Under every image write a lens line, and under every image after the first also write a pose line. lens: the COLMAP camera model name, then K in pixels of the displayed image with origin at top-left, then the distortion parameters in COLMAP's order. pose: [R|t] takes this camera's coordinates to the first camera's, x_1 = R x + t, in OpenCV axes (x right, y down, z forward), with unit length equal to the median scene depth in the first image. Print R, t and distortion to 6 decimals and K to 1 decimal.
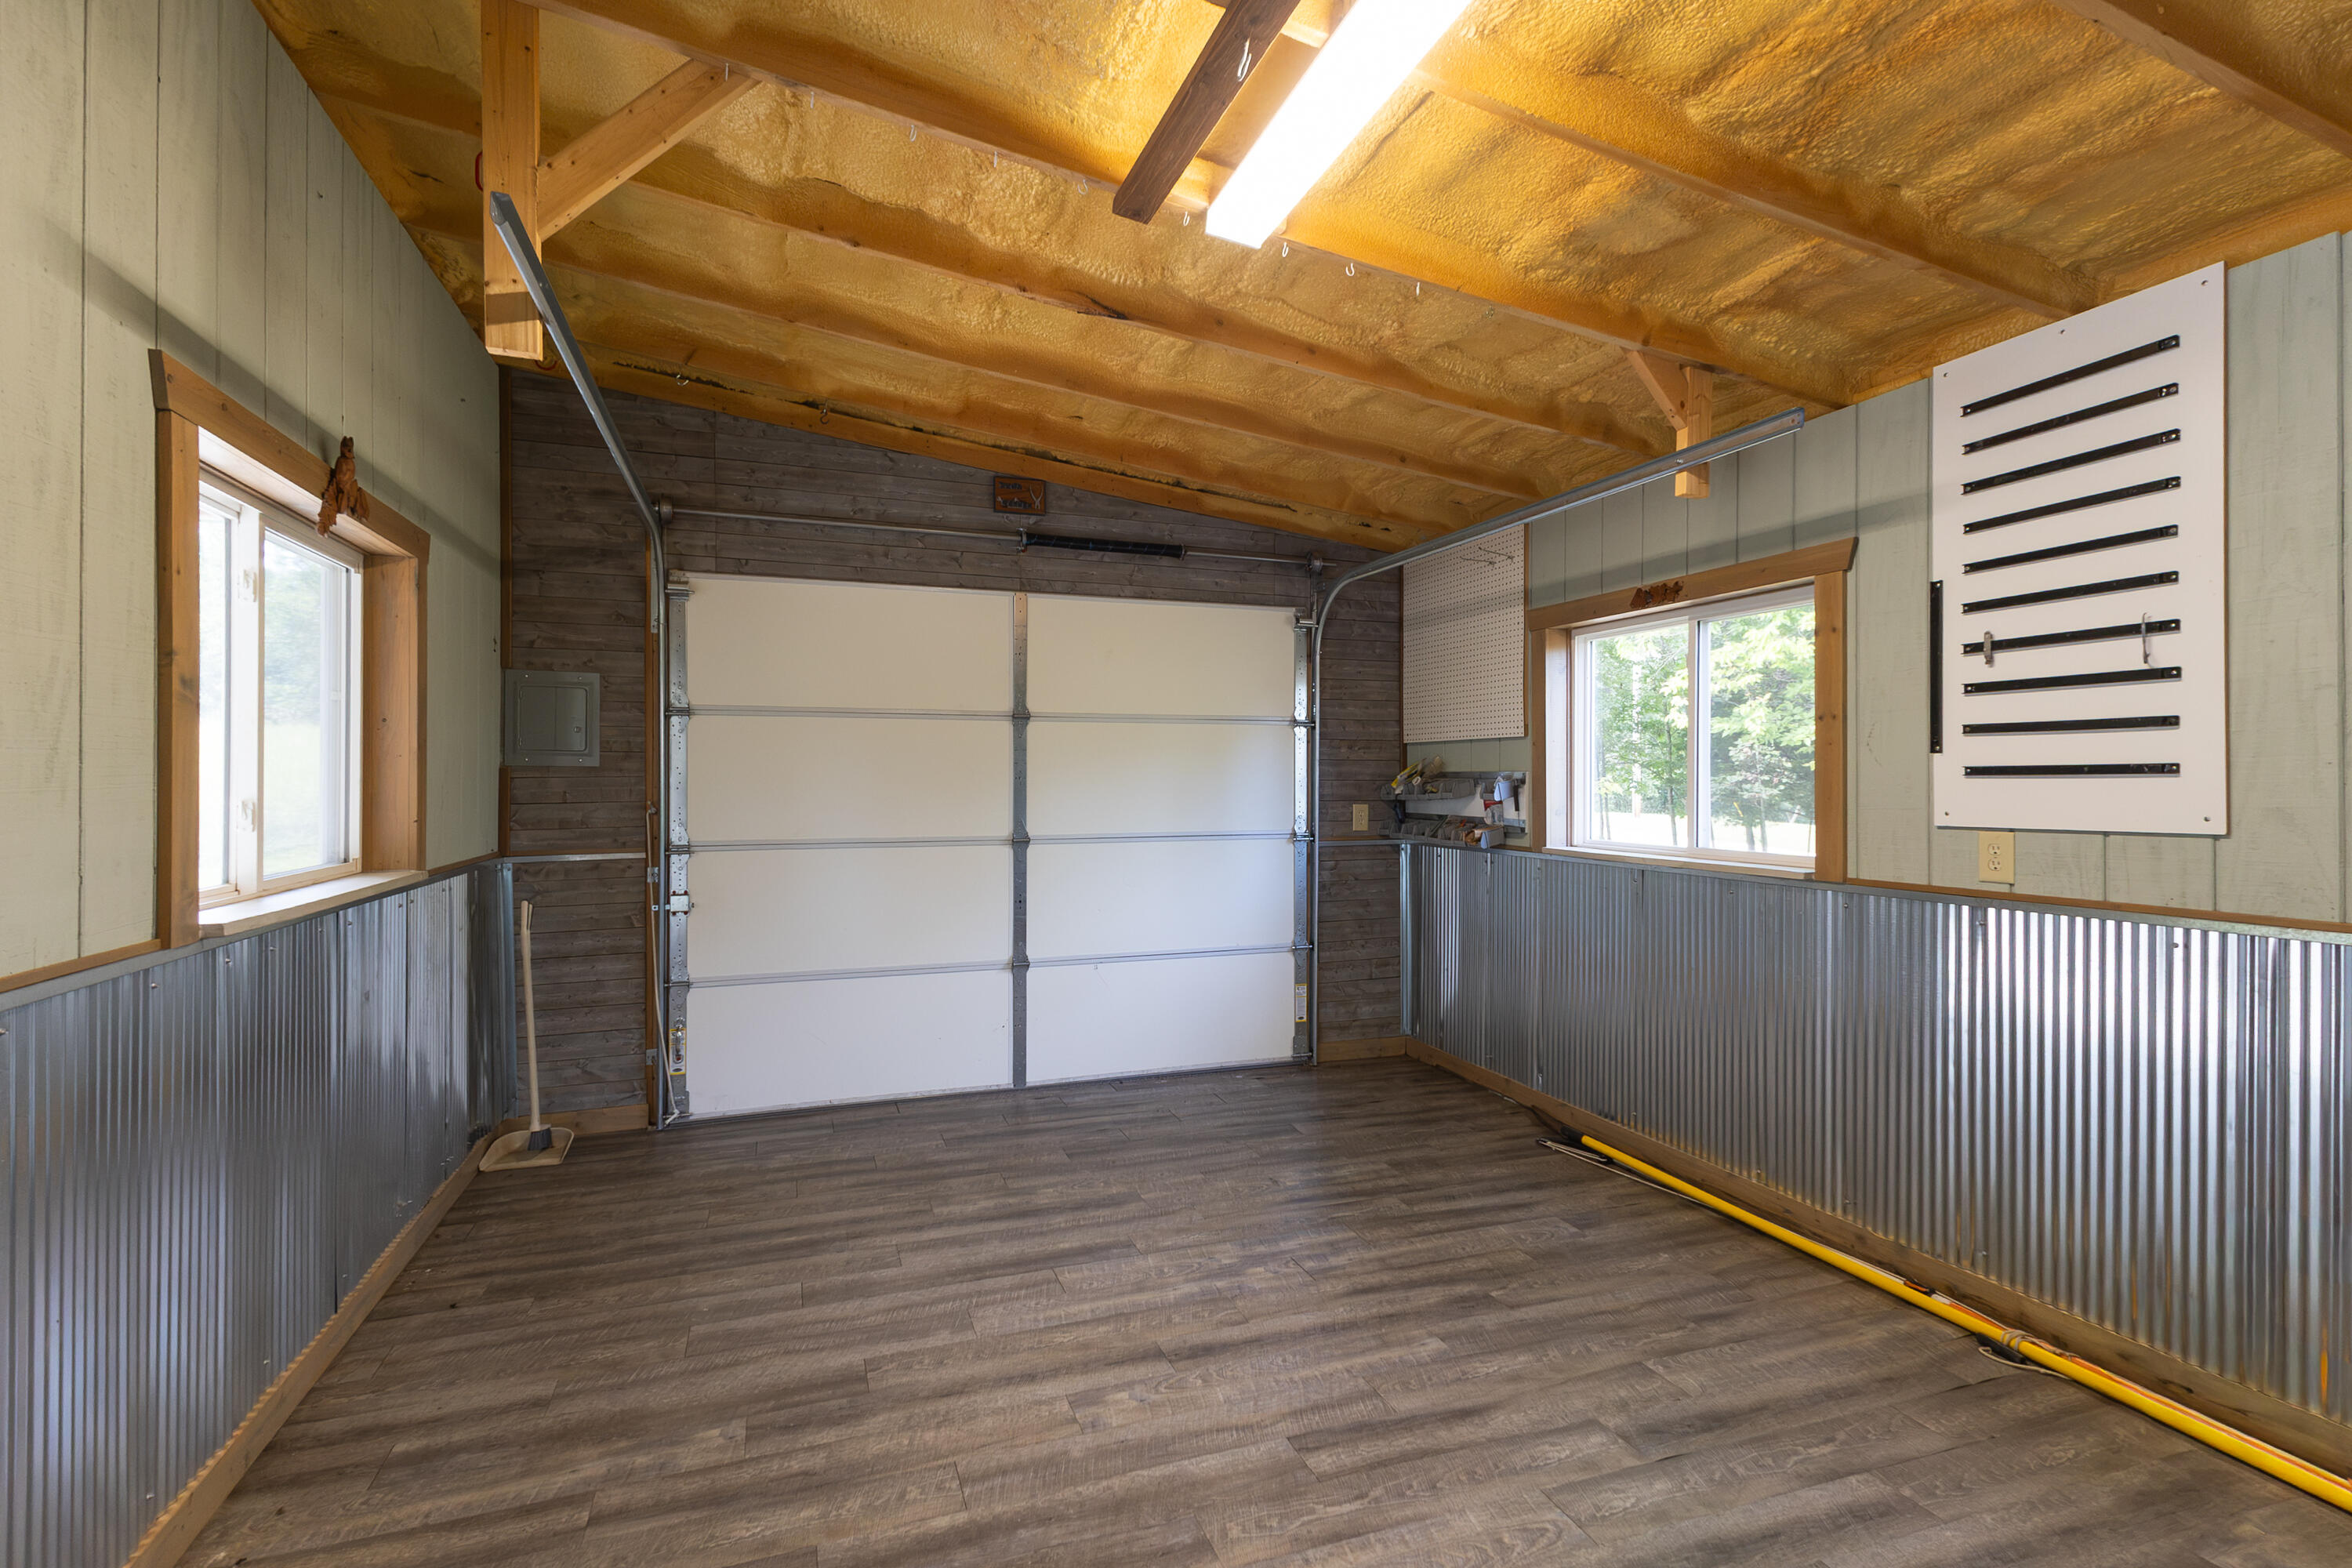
lens RADIAL K [[1086.7, 0, 1165.8], [0, 1086.7, 773.3], [0, 0, 1]] dist [0.013725, -0.001252]
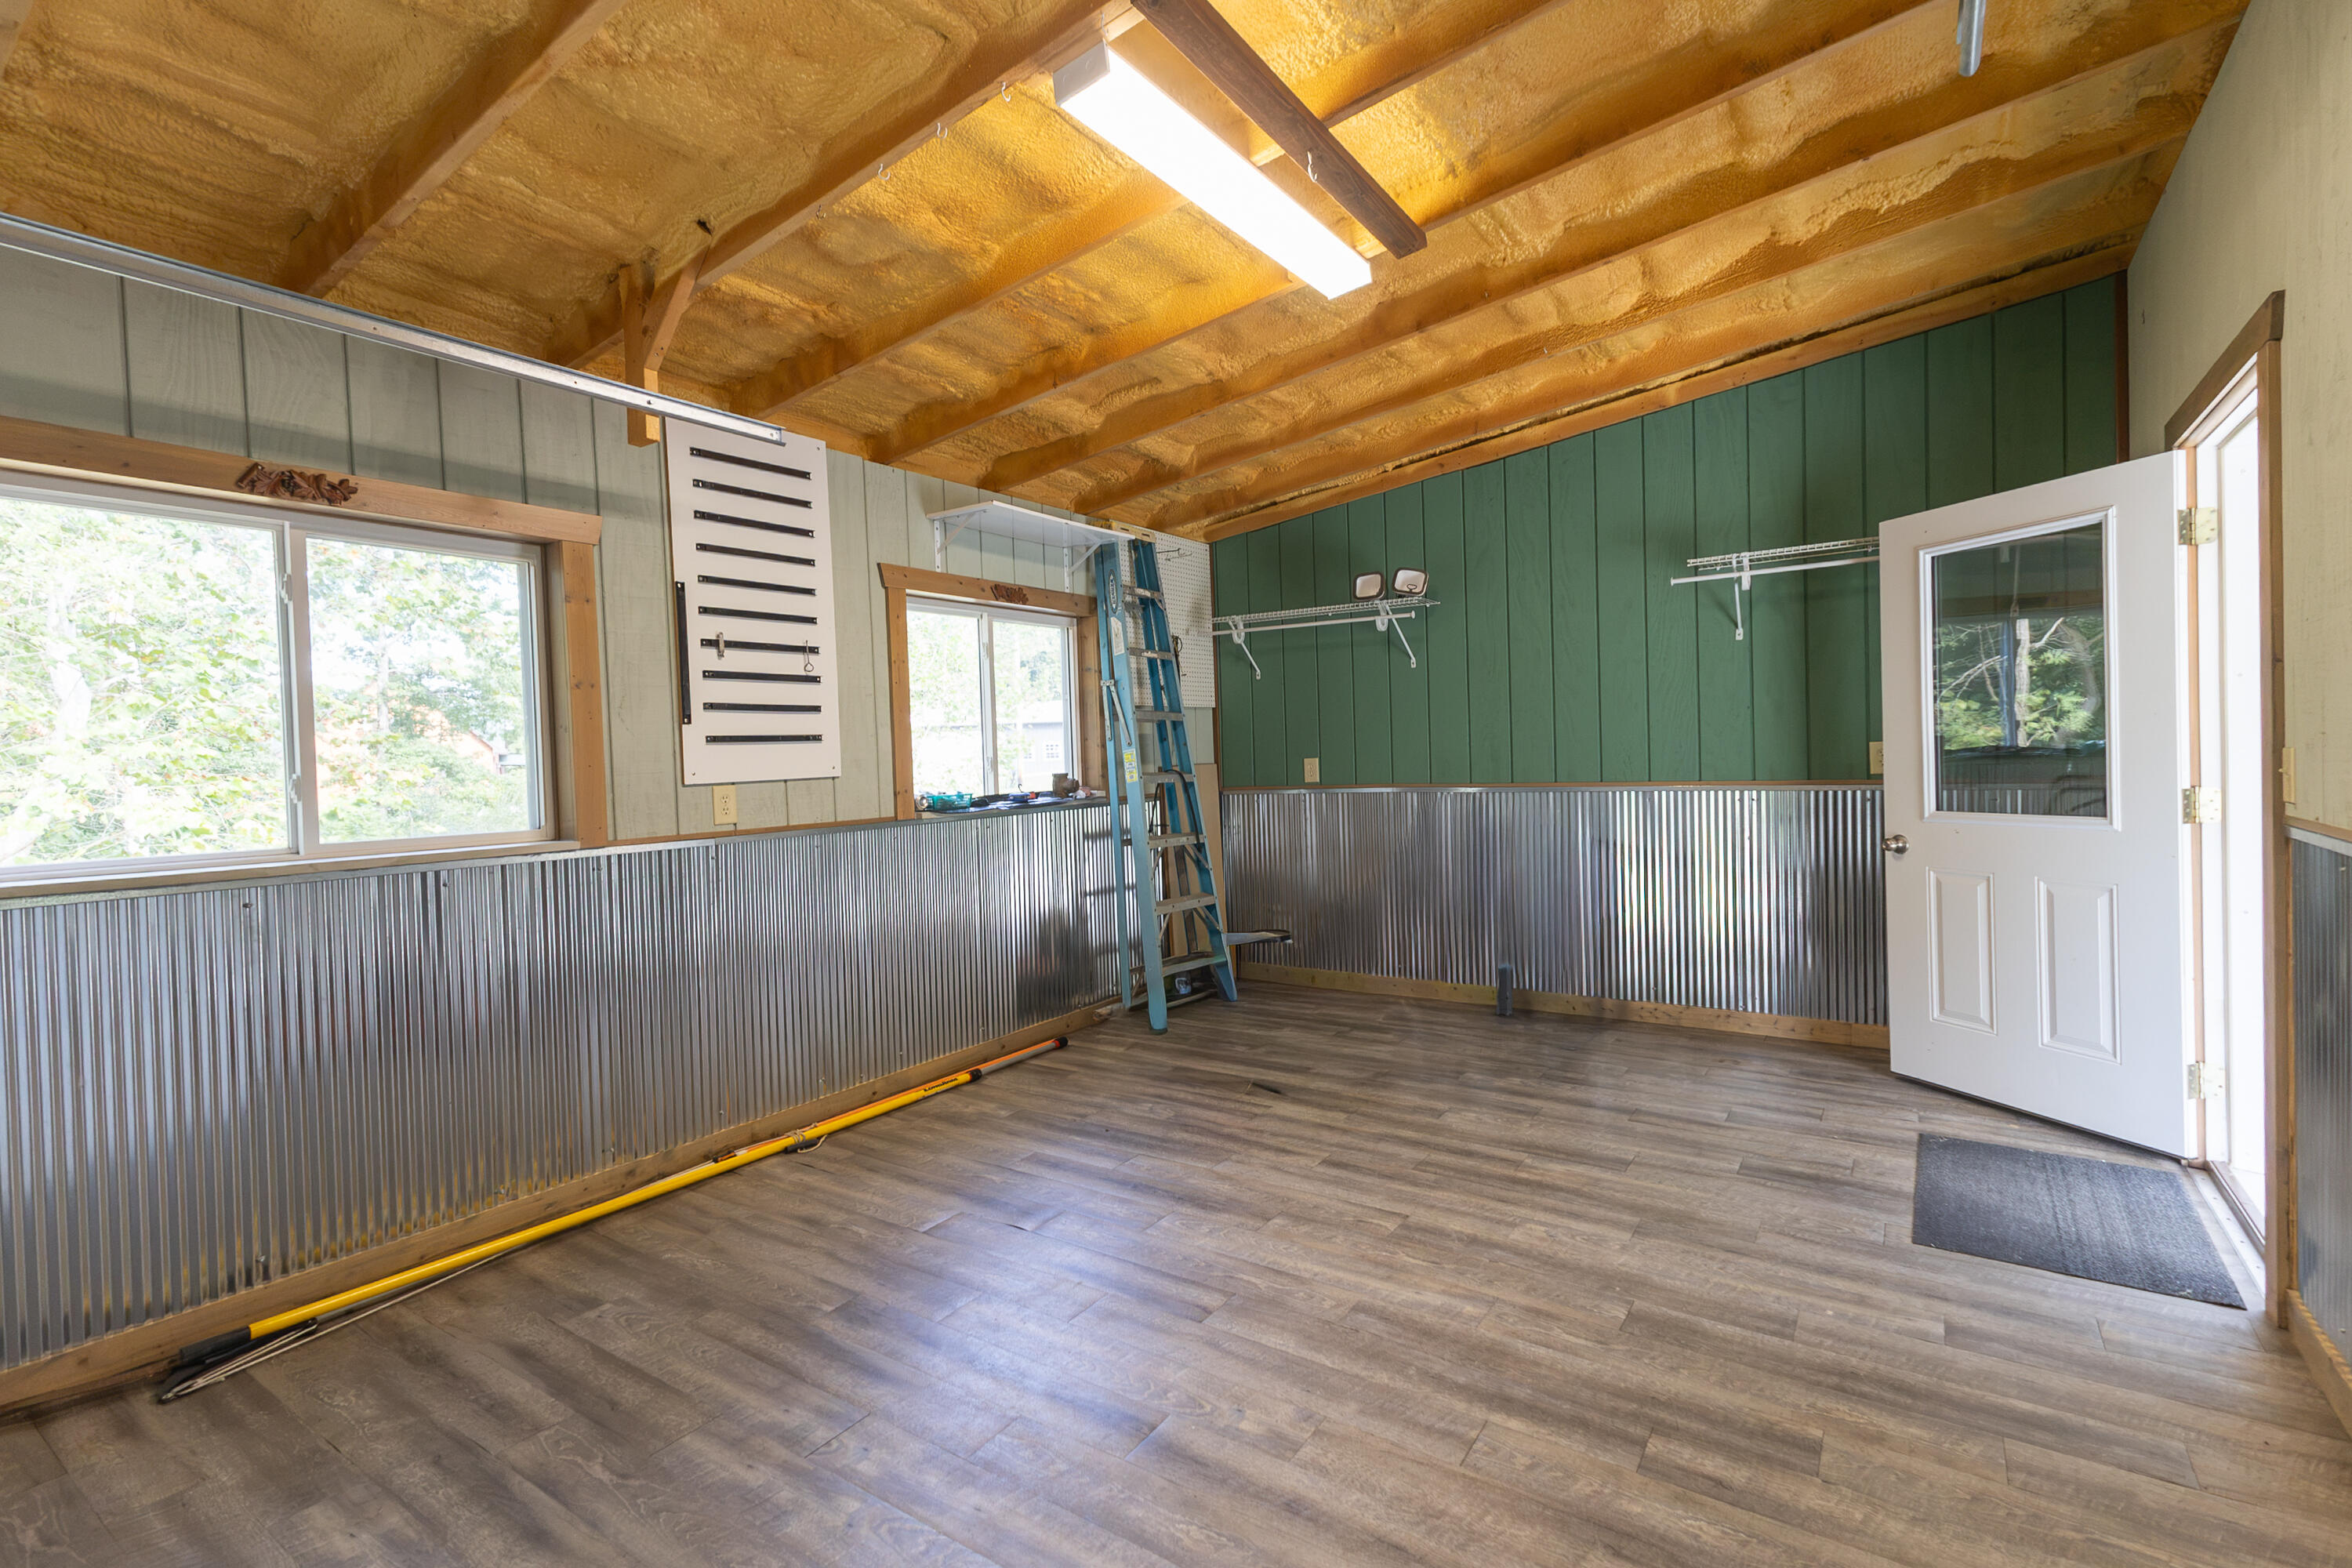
lens RADIAL K [[1086.7, 0, 1165.8], [0, 1086.7, 773.3], [0, 0, 1]] dist [0.013725, -0.001252]
pose [[-0.588238, -0.001559, 0.808687, -0.600359], [0.023493, 0.999543, 0.019016, 0.025748], [-0.808347, 0.030184, -0.587932, 1.315223]]
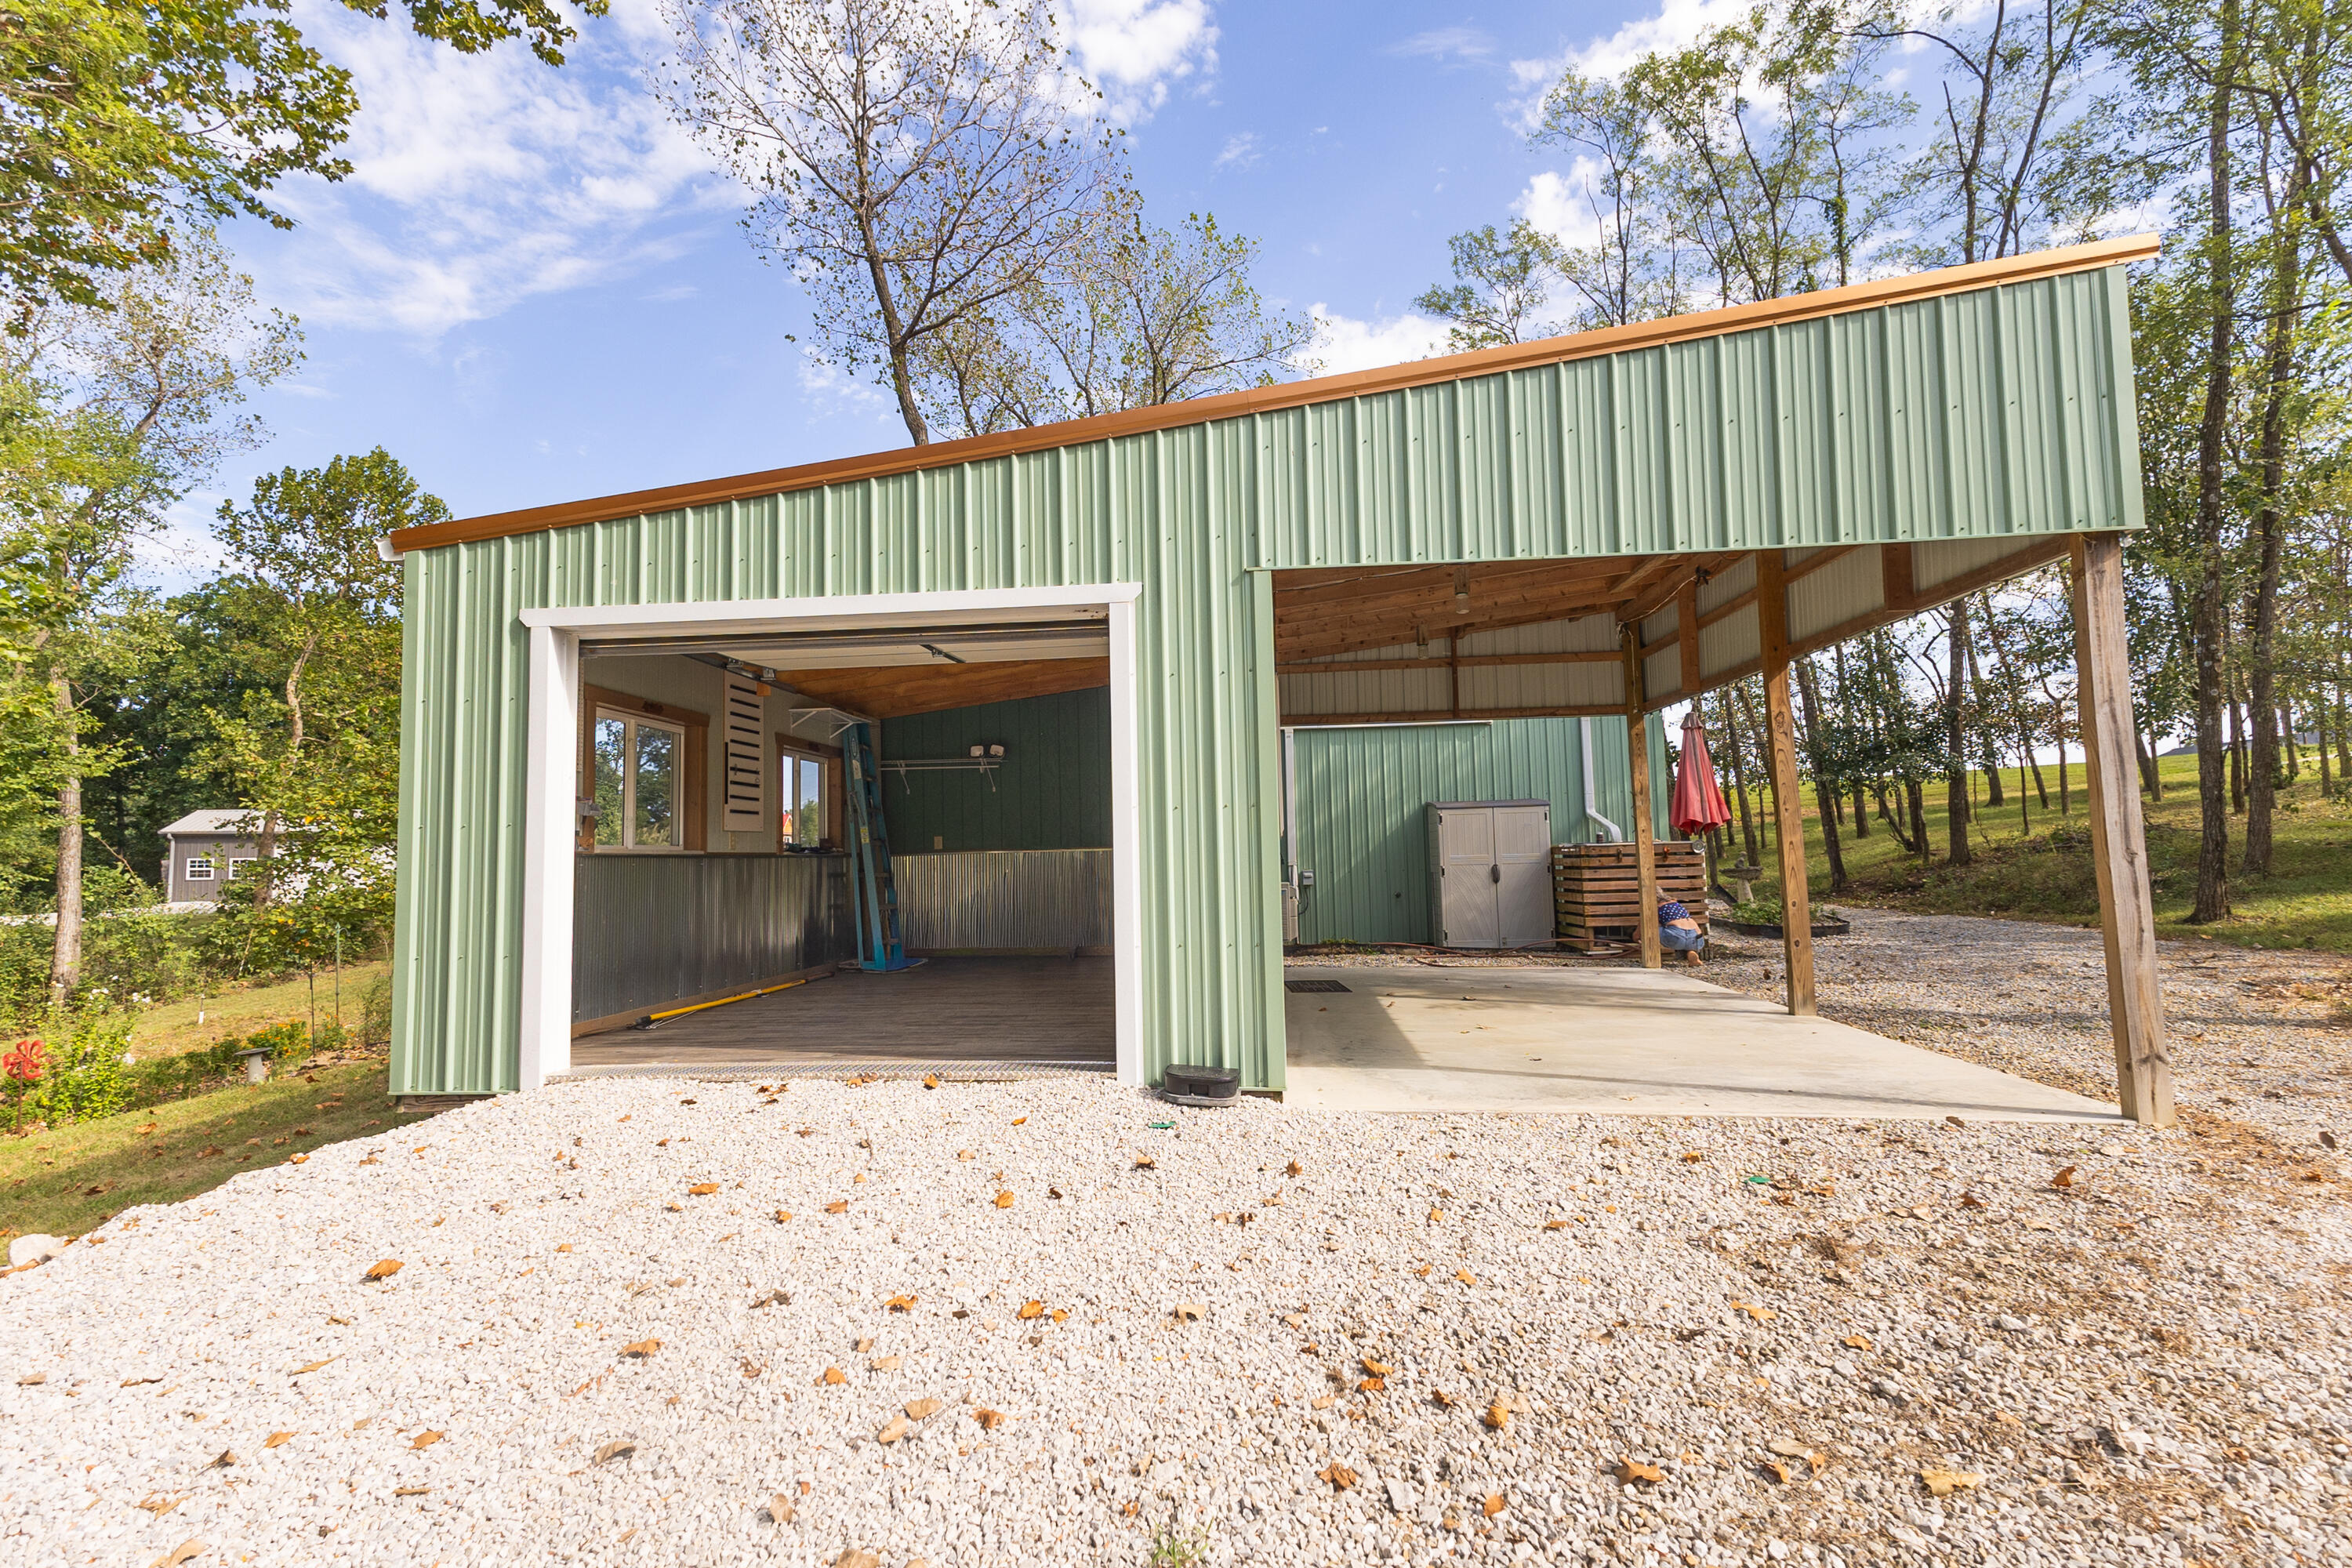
lens RADIAL K [[1086.7, 0, 1165.8], [0, 1086.7, 773.3], [0, 0, 1]] dist [0.013725, -0.001252]
pose [[-0.908118, 0.047915, 0.415963, -1.489082], [0.014900, 0.996500, -0.082260, 0.150728], [-0.418448, -0.068504, -0.905653, 3.110949]]
